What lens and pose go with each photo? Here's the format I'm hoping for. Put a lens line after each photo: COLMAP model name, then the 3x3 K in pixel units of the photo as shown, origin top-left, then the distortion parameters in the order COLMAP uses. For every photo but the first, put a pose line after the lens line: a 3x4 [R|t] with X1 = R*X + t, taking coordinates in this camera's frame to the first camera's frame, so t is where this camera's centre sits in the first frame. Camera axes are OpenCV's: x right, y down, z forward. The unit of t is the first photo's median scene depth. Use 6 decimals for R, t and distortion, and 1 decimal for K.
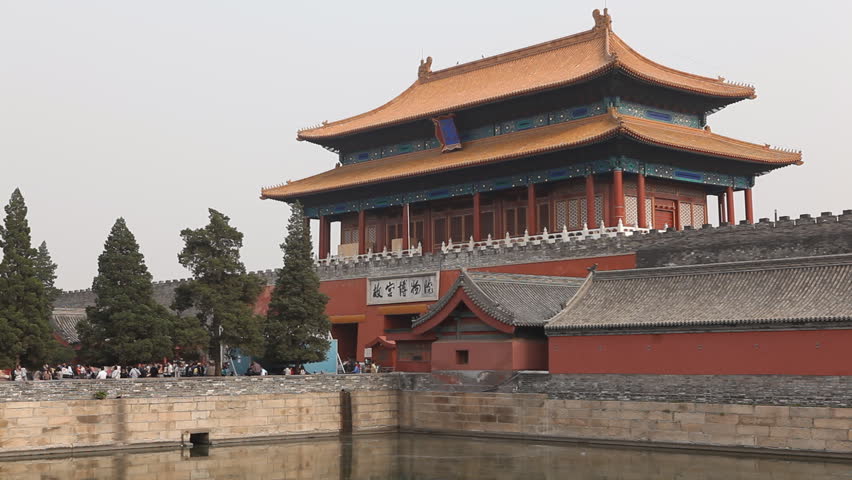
lens RADIAL K [[1164.6, 0, 426.0], [0, 1164.6, 240.0], [0, 0, 1]] dist [-0.007189, 0.027986]
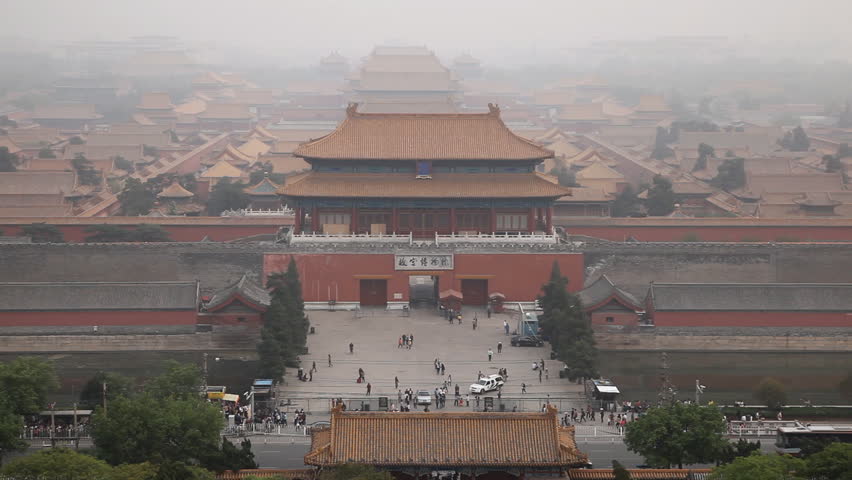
lens RADIAL K [[1164.6, 0, 426.0], [0, 1164.6, 240.0], [0, 0, 1]] dist [-0.007189, 0.027986]
pose [[0.726457, -0.058488, 0.684718, -1.308660], [-0.068449, 0.985259, 0.156781, -0.288085], [-0.683794, -0.160763, 0.711745, -0.308899]]
